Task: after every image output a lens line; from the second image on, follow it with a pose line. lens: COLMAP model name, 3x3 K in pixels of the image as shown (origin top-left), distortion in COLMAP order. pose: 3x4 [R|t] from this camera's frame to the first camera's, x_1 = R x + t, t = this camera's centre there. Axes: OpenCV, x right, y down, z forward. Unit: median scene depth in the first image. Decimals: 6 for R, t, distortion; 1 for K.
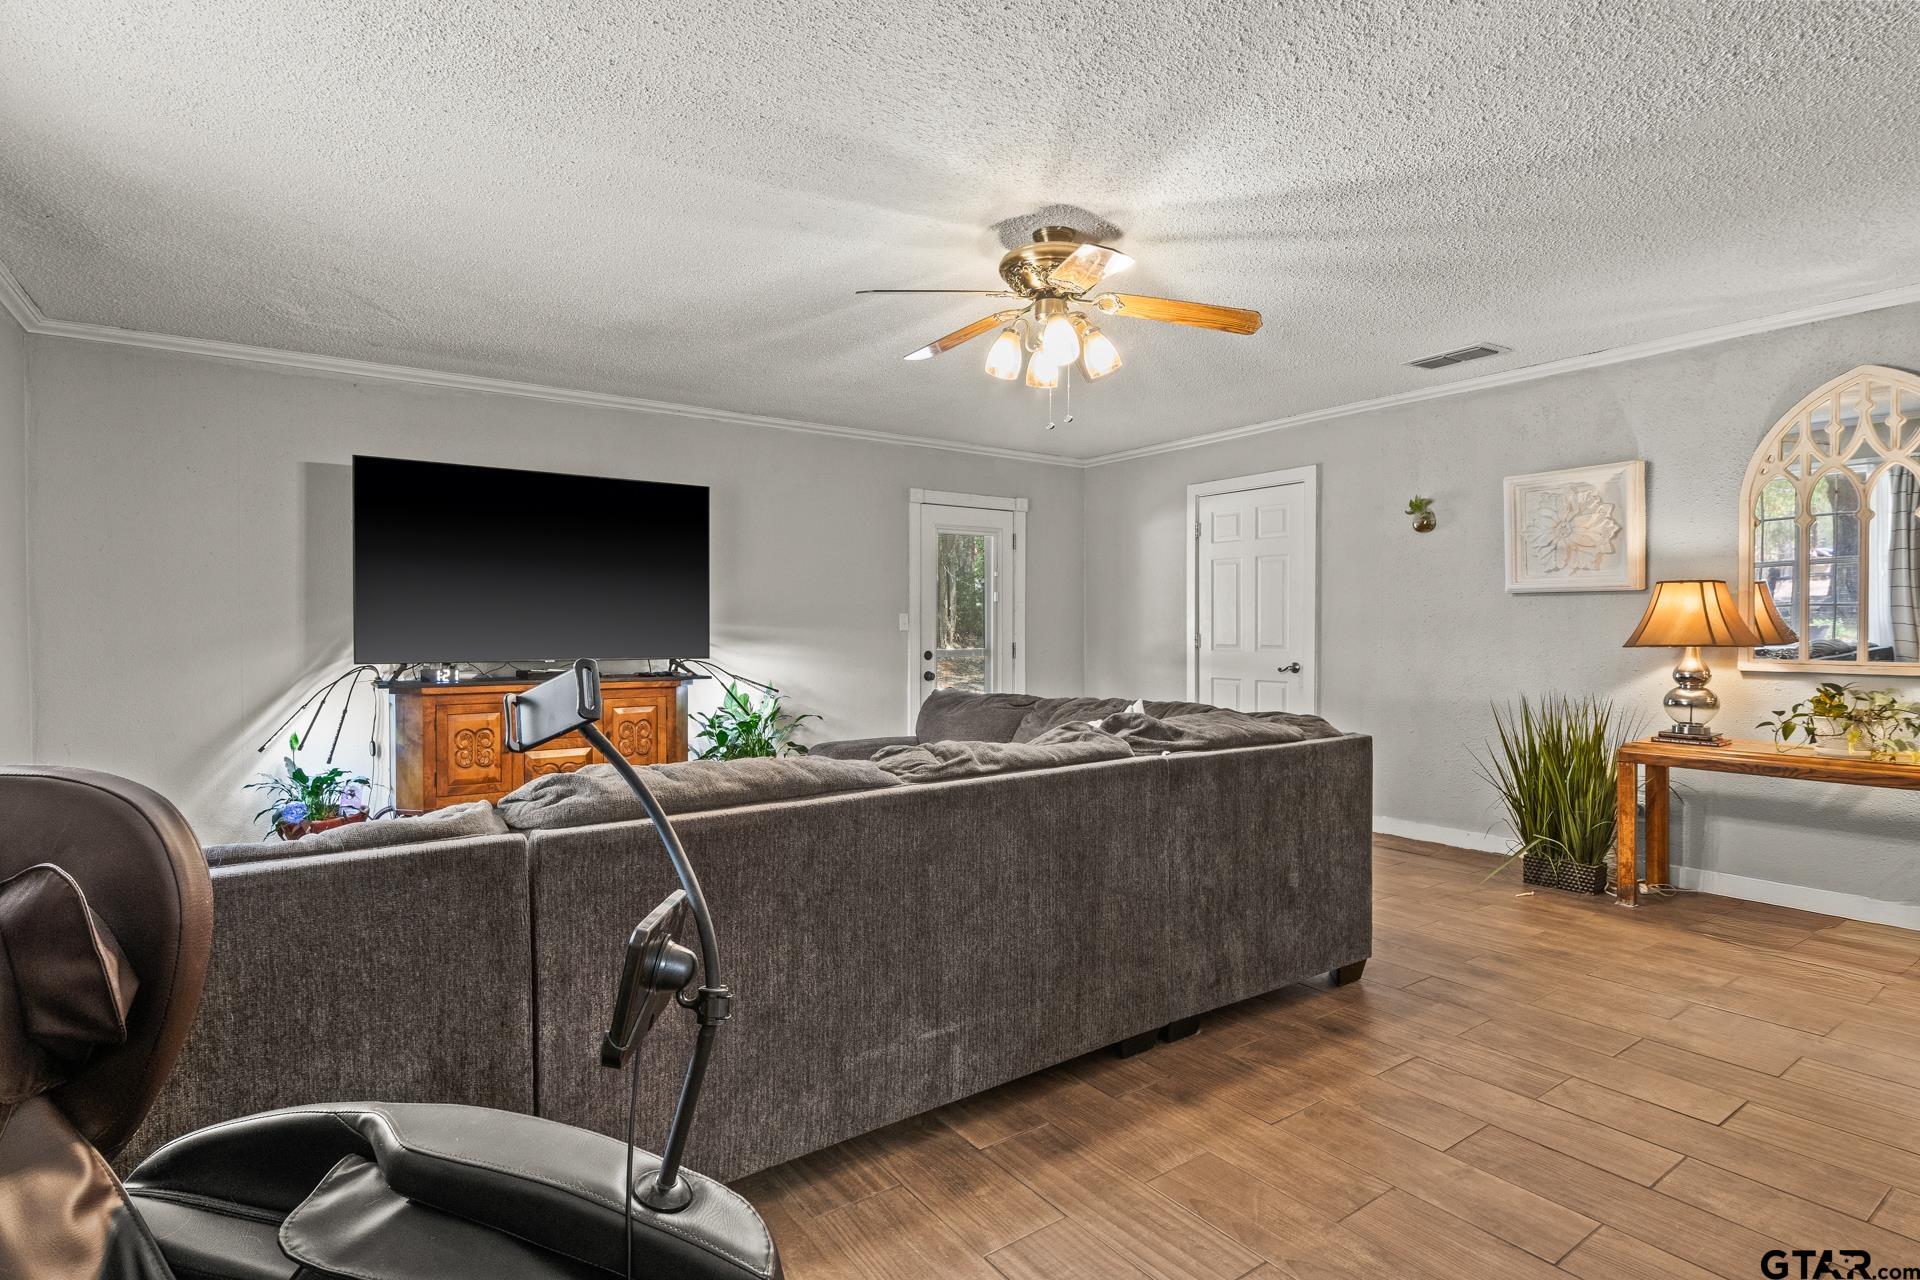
lens RADIAL K [[962.1, 0, 961.6], [0, 962.1, 635.9], [0, 0, 1]] dist [0.000942, -0.000240]
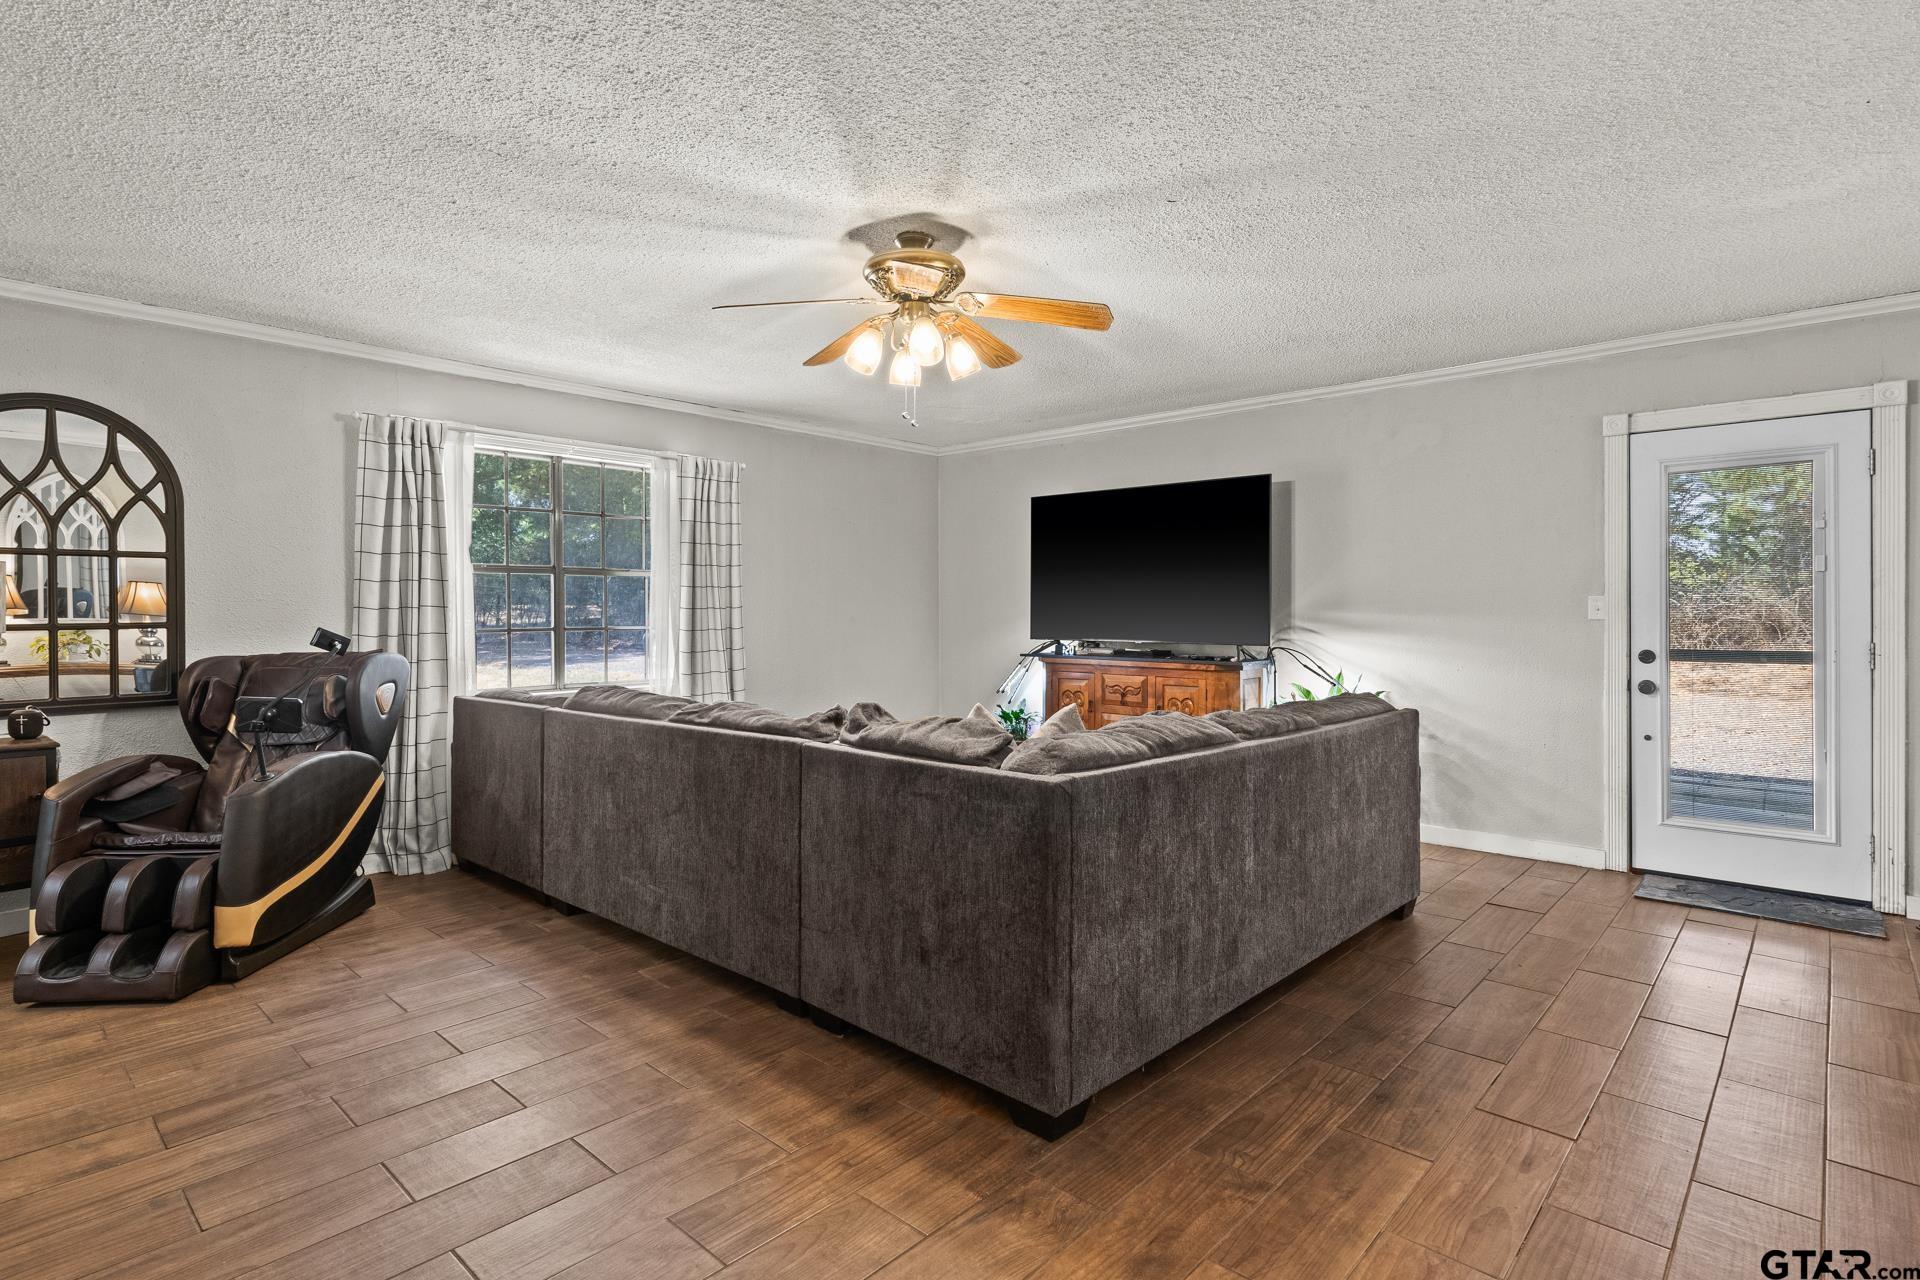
lens RADIAL K [[962.1, 0, 970.5], [0, 962.1, 611.9], [0, 0, 1]] dist [0.000942, -0.000240]
pose [[0.209239, 0.000240, -0.977865, 1.204508], [-0.006242, 0.999980, -0.001091, -0.016589], [0.977845, 0.006332, 0.209236, 0.908187]]
